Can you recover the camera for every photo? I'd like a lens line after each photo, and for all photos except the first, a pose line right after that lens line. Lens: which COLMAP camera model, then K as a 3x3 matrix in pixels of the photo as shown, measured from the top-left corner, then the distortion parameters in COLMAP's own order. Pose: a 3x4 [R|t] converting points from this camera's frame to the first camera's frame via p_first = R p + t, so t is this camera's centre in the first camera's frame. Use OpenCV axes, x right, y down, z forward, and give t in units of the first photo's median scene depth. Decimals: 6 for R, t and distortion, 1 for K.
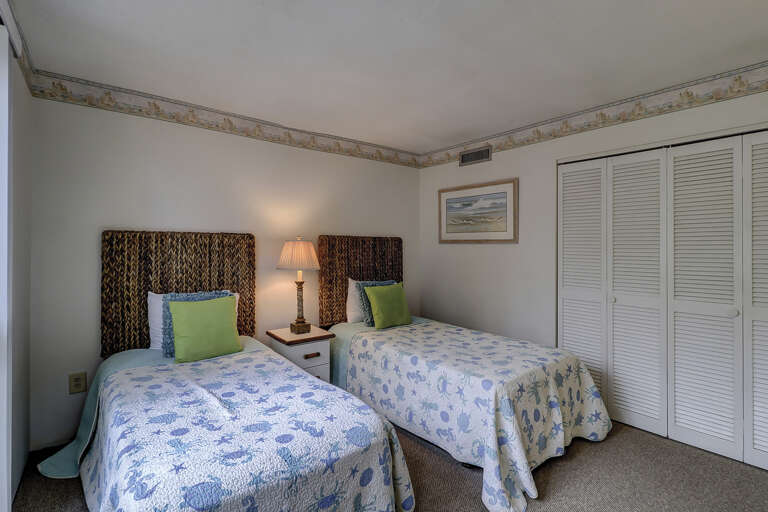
lens RADIAL K [[363.1, 0, 383.4], [0, 363.1, 243.5], [0, 0, 1]] dist [-0.000190, 0.000169]
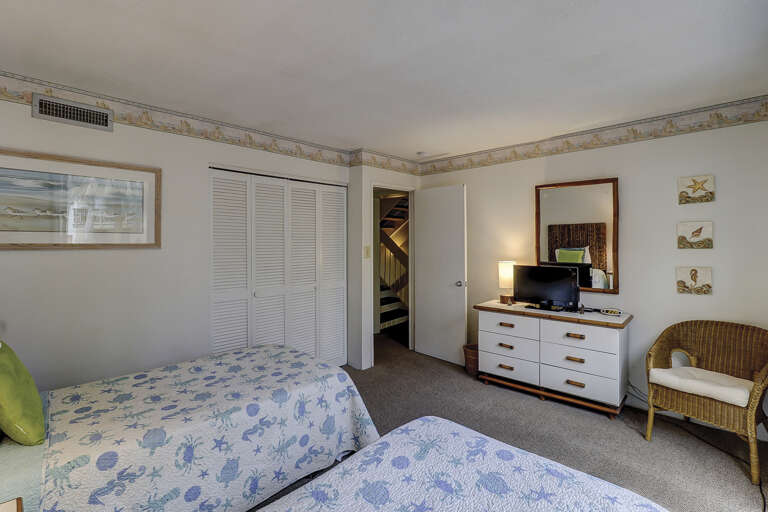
lens RADIAL K [[363.1, 0, 383.4], [0, 363.1, 243.5], [0, 0, 1]] dist [-0.000190, 0.000169]
pose [[-0.120536, -0.008146, 0.992675, -0.558768], [-0.004751, 0.999960, 0.007629, -0.023336], [-0.992698, -0.003797, -0.120570, 0.667155]]
